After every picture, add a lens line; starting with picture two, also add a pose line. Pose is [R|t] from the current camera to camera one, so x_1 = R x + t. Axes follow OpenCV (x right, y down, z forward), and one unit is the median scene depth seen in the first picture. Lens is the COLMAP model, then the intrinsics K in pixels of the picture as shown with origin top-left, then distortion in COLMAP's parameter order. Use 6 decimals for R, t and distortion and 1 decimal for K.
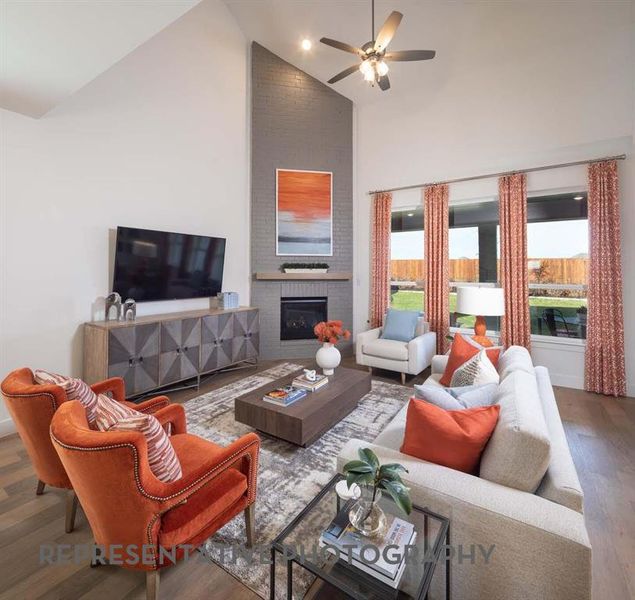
lens RADIAL K [[320.2, 0, 316.9], [0, 320.2, 269.0], [0, 0, 1]] dist [0.003082, 0.000431]
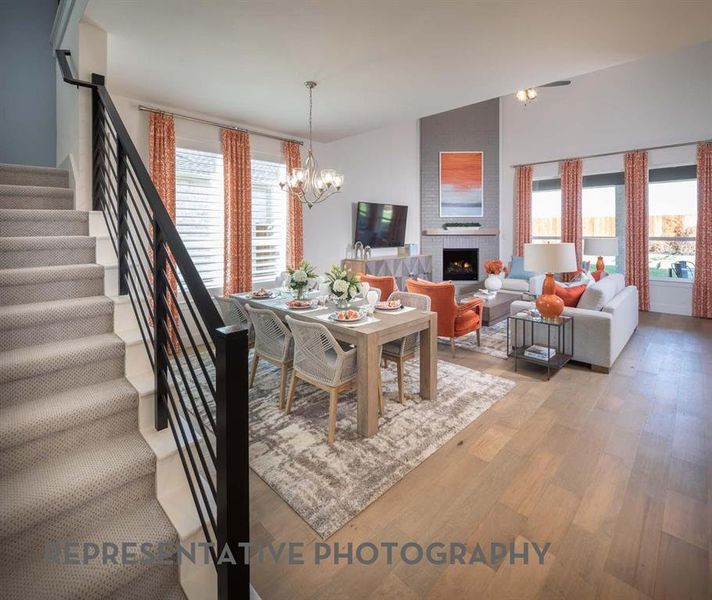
lens RADIAL K [[352.5, 0, 356.5], [0, 352.5, 240.0], [0, 0, 1]] dist [0.000766, -0.000421]
pose [[0.980245, -0.002967, -0.197763, -0.179136], [0.009597, 0.999423, 0.032578, 0.001842], [0.197552, -0.033832, 0.979708, -0.523288]]
